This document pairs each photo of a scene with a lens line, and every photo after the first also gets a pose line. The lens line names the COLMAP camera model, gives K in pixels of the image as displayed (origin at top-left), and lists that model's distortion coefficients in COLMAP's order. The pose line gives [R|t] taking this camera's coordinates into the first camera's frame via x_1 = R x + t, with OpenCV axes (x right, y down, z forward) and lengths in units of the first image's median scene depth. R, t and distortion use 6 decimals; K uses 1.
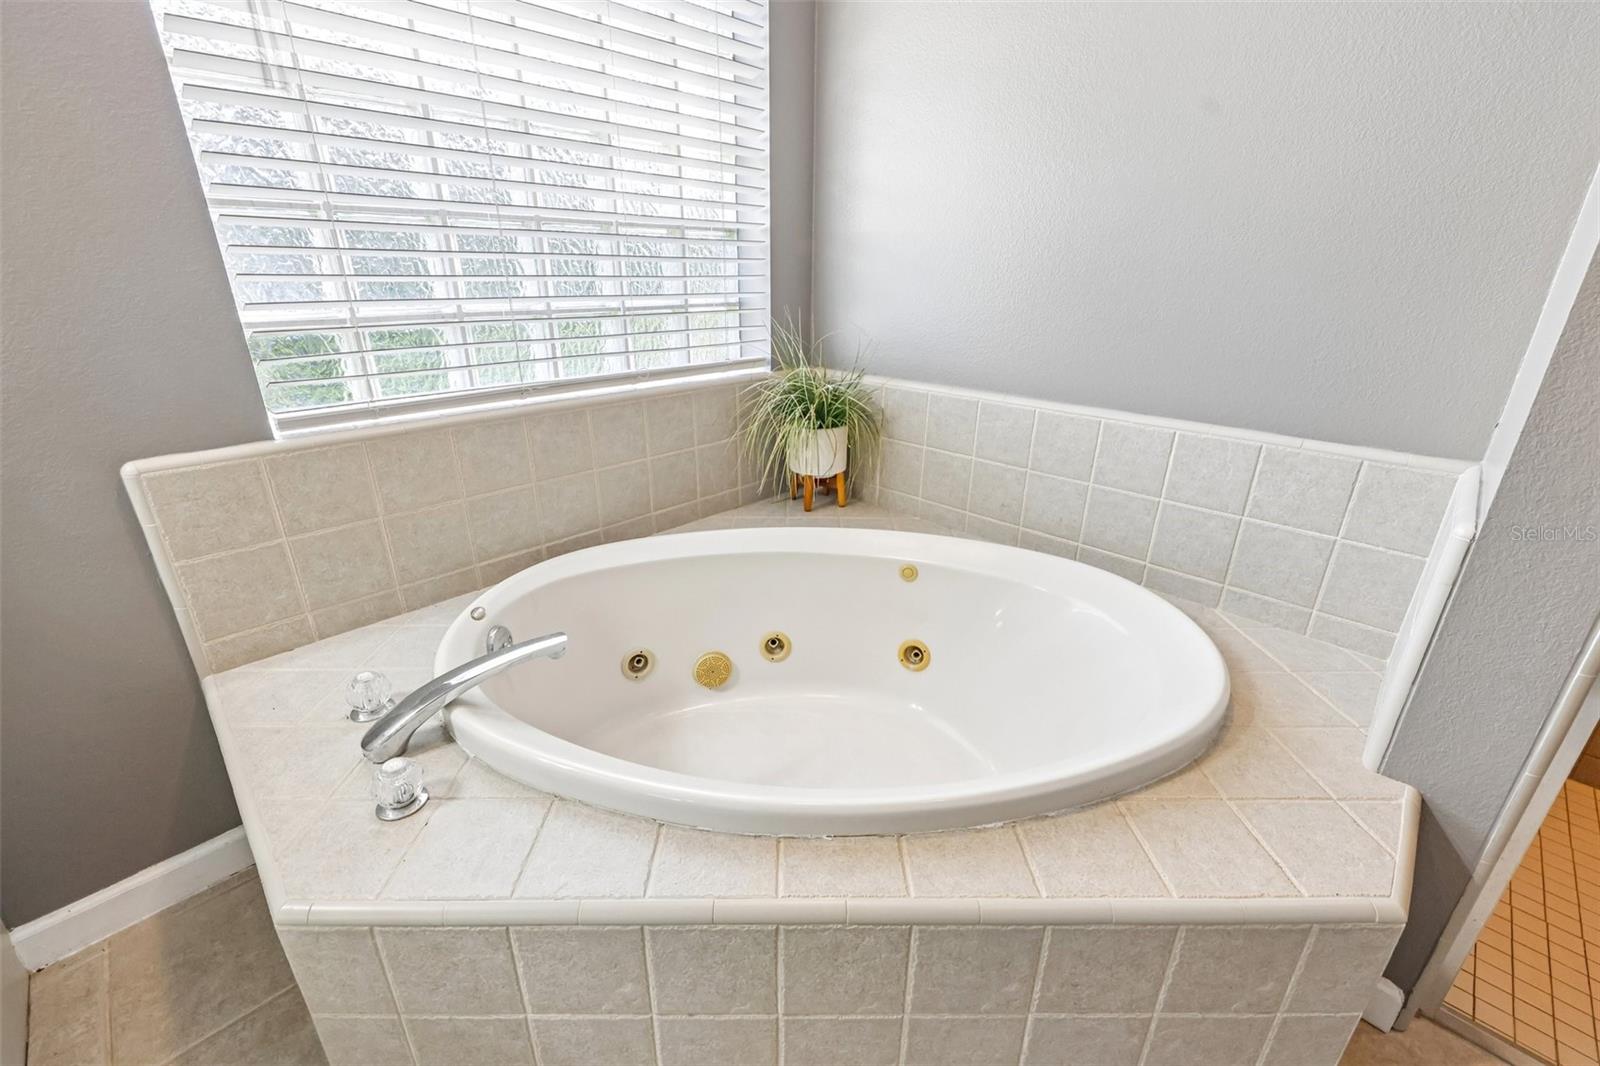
lens RADIAL K [[654.9, 0, 792.3], [0, 654.9, 526.4], [0, 0, 1]] dist [-0.002049, -0.000325]
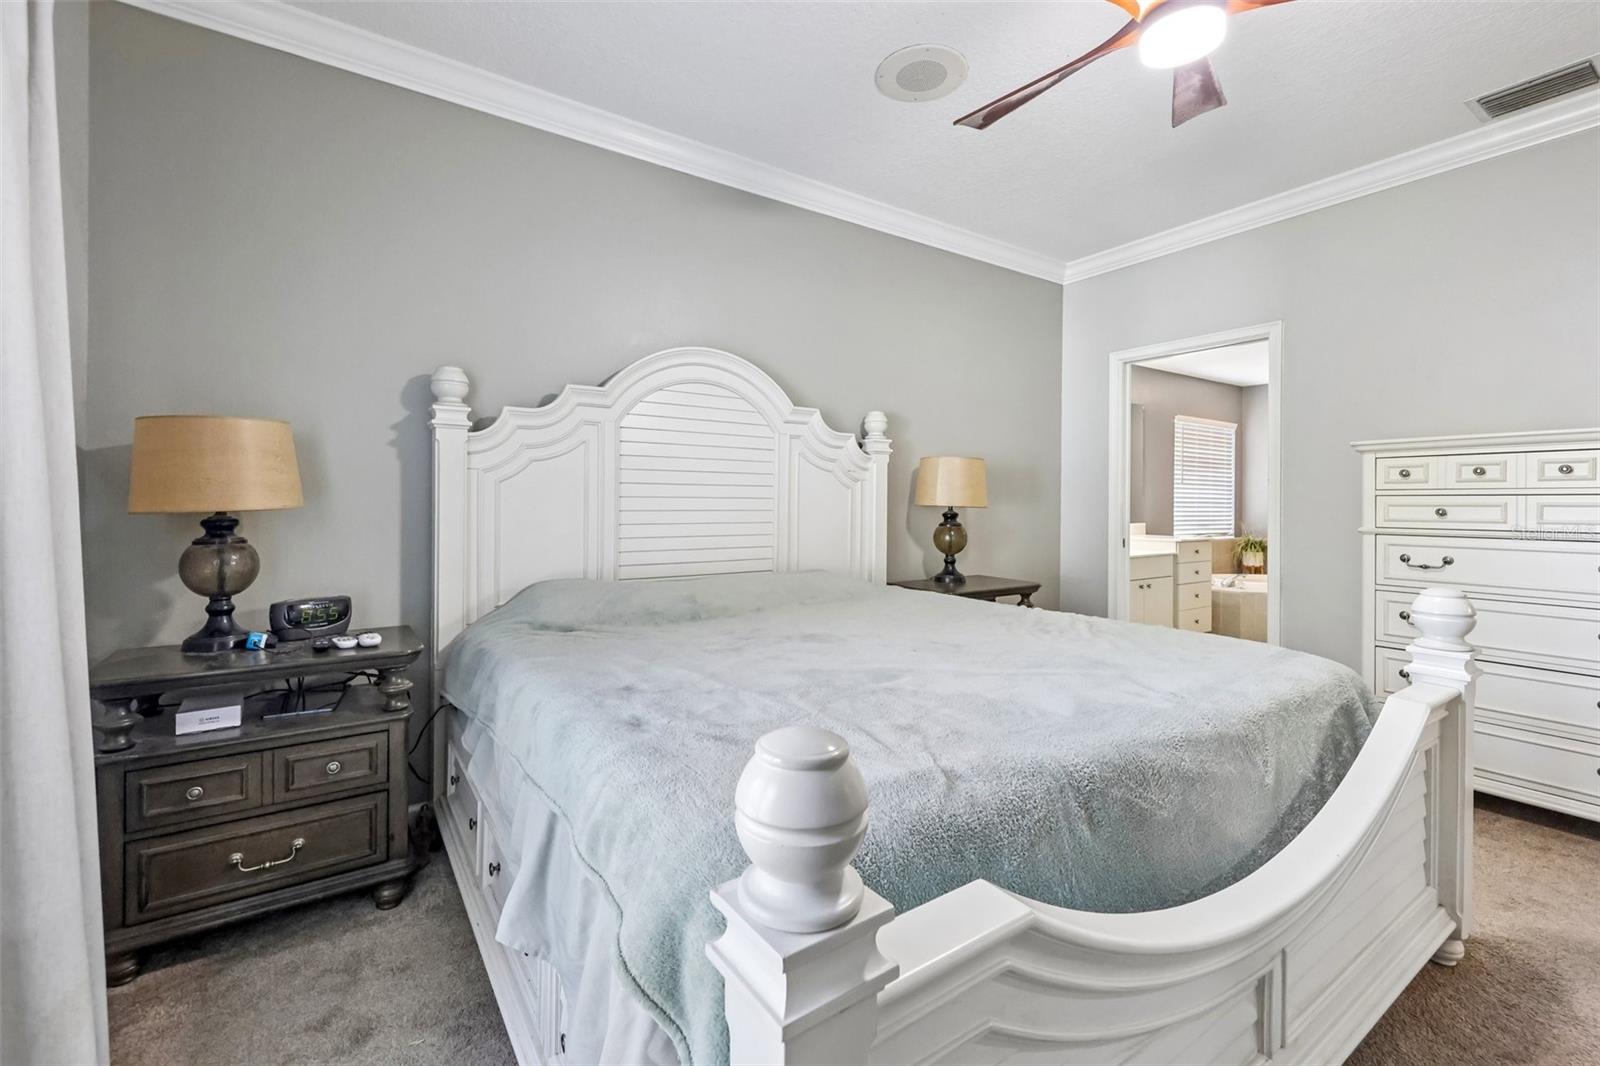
lens RADIAL K [[654.9, 0, 801.4], [0, 654.9, 515.6], [0, 0, 1]] dist [-0.002049, -0.000325]
pose [[0.978365, -0.004373, -0.206839, -1.716286], [-0.069929, 0.933944, -0.350512, 1.139141], [0.194709, 0.357392, 0.913433, -2.937406]]
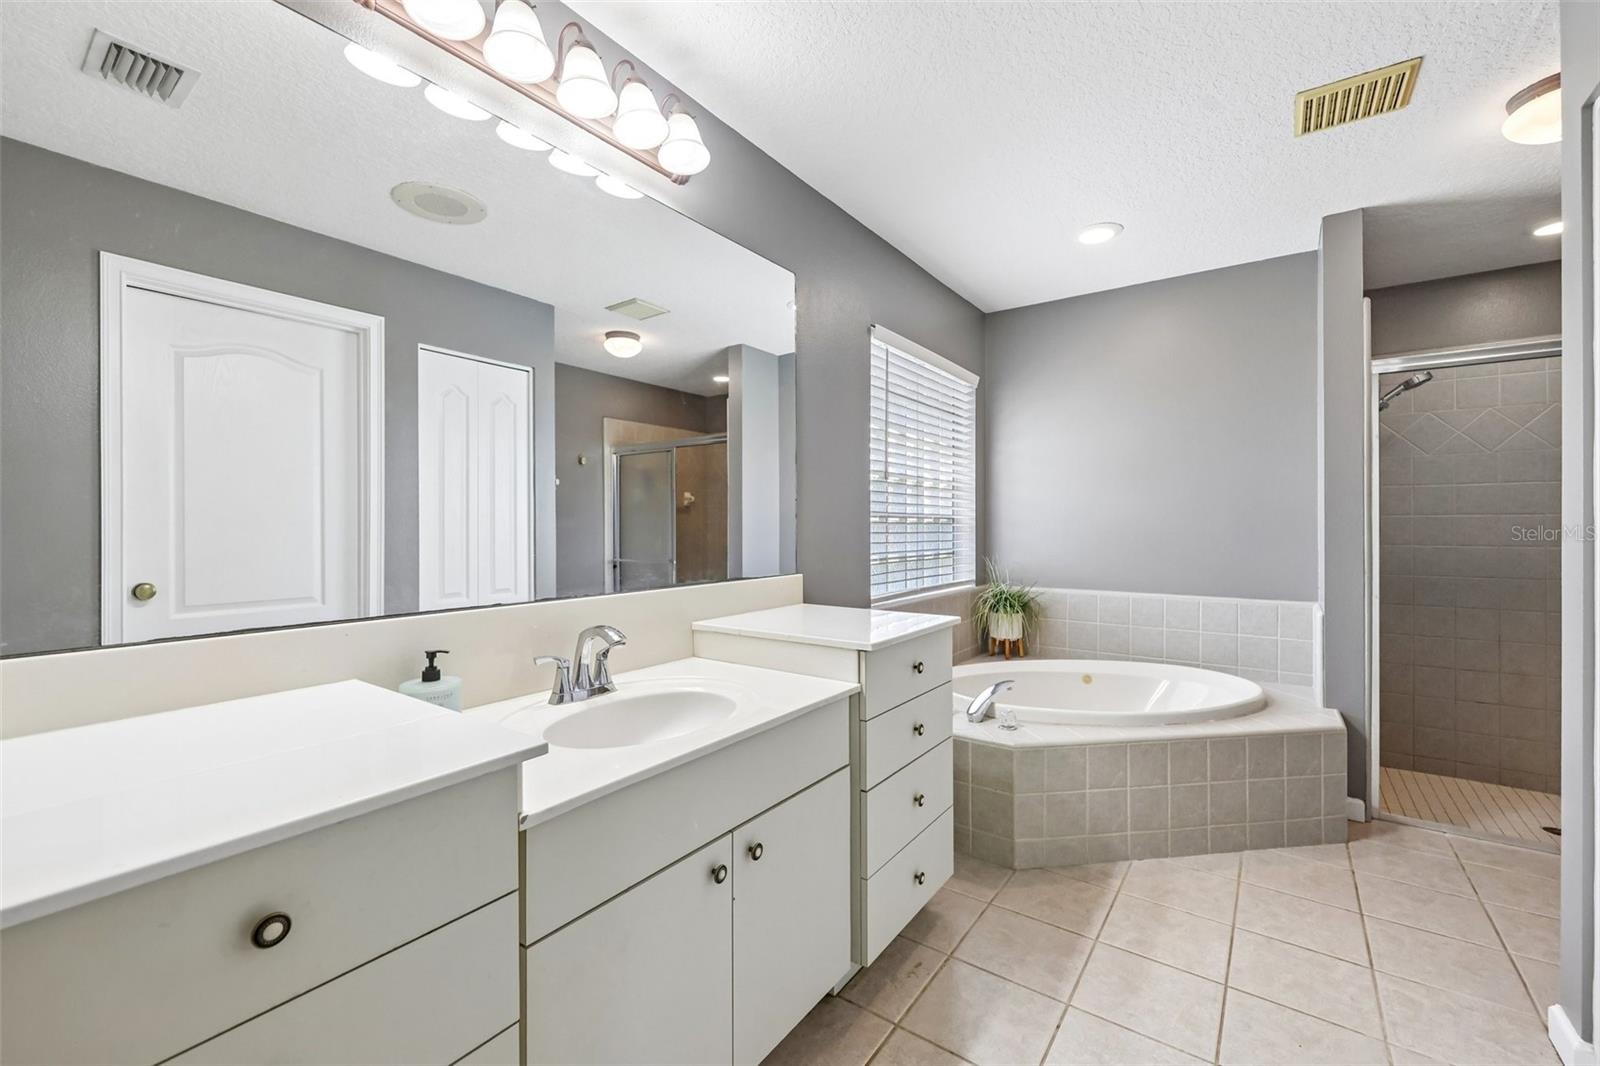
lens RADIAL K [[654.9, 0, 786.7], [0, 654.9, 524.5], [0, 0, 1]] dist [-0.002049, -0.000325]
pose [[0.990046, -0.008215, 0.140504, -0.918482], [0.059786, 0.928296, -0.367005, 0.285238], [-0.127414, 0.371752, 0.919547, -0.814329]]
